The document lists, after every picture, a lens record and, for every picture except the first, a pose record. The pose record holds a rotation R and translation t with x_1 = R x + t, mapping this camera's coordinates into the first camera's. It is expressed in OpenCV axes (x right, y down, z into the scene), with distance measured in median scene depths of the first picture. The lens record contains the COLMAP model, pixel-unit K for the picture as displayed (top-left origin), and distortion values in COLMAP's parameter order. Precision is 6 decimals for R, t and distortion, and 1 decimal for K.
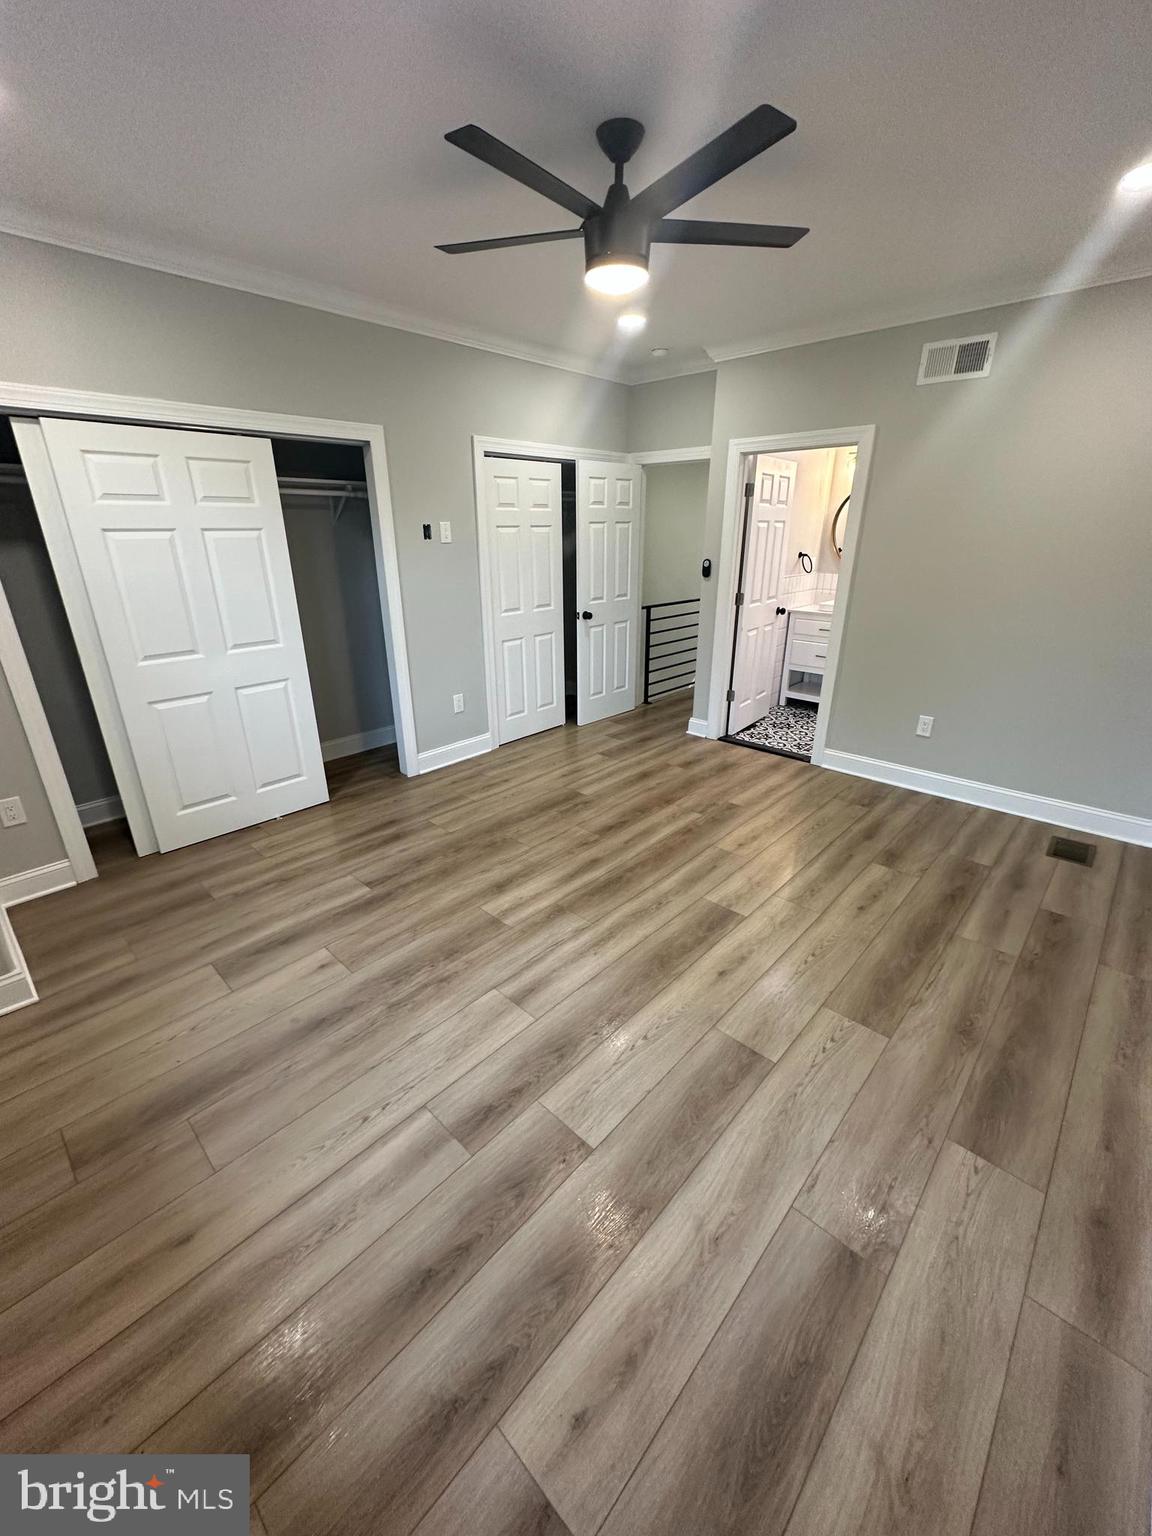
lens RADIAL K [[615.4, 0, 578.0], [0, 615.4, 766.9], [0, 0, 1]] dist [-0.002429, 0.000084]
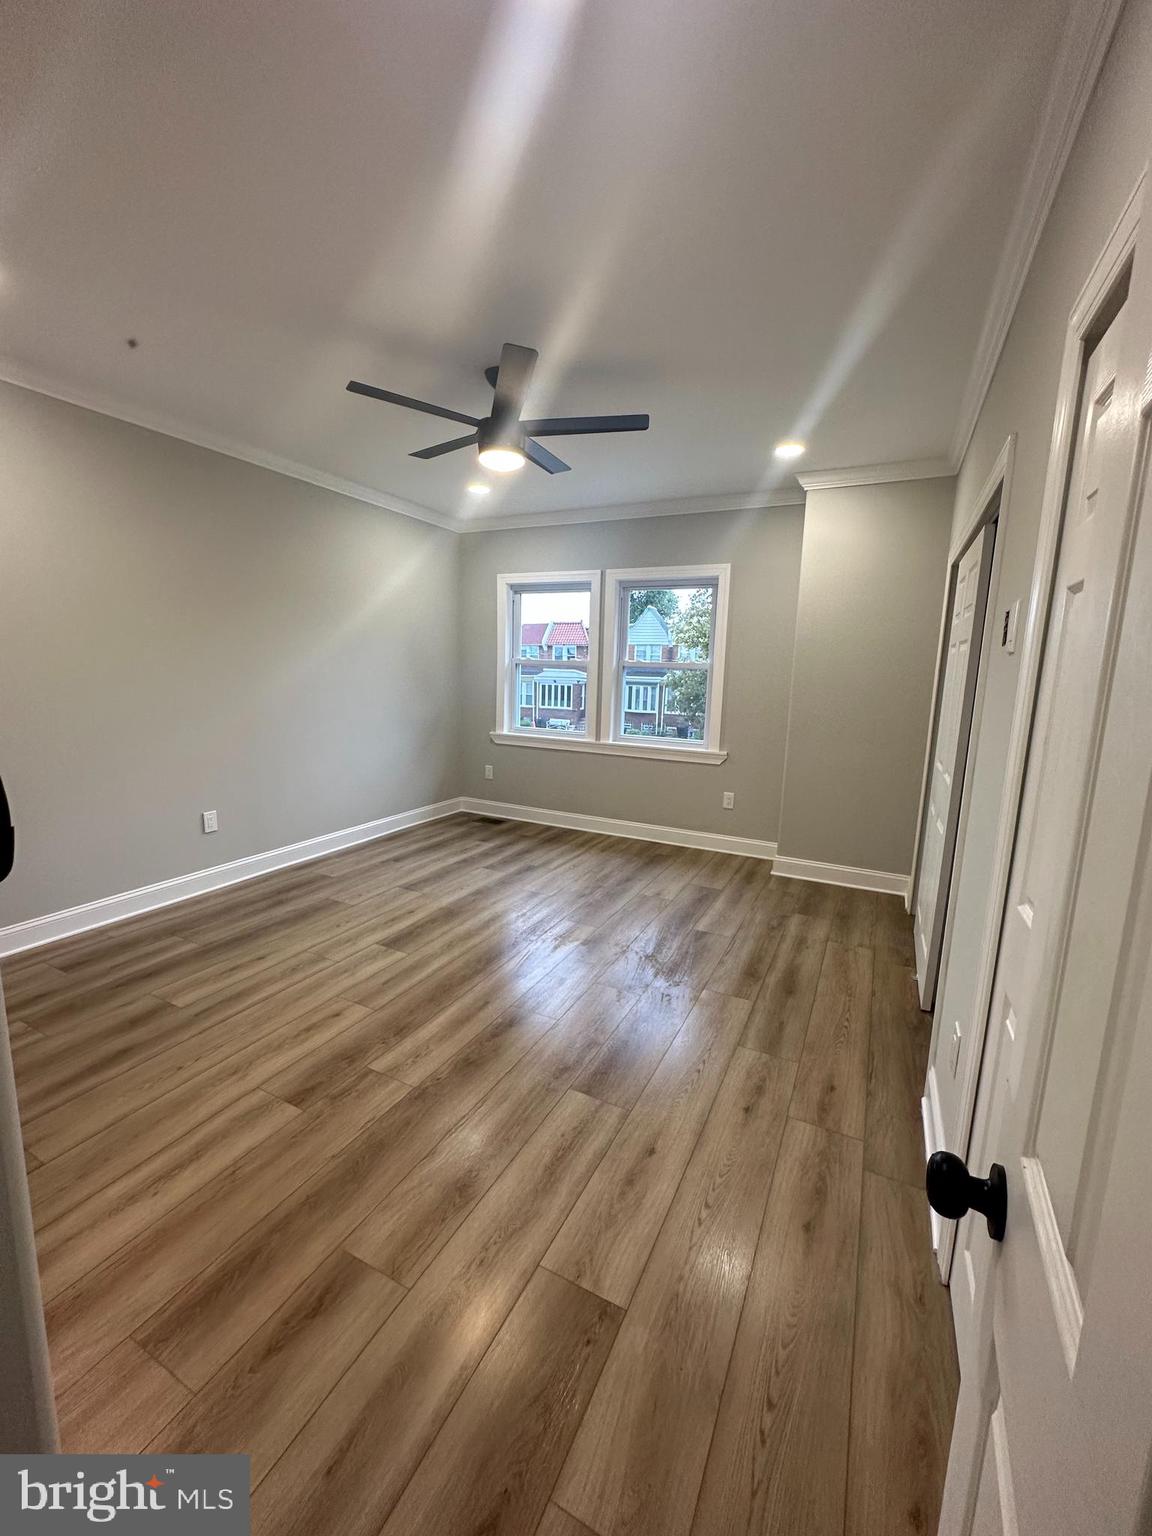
lens RADIAL K [[615.4, 0, 578.0], [0, 615.4, 766.9], [0, 0, 1]] dist [-0.002429, 0.000084]
pose [[-0.958889, 0.021521, -0.282965, 0.216664], [-0.126853, 0.859448, 0.495234, -0.645427], [0.253852, 0.510769, -0.821385, 1.798982]]
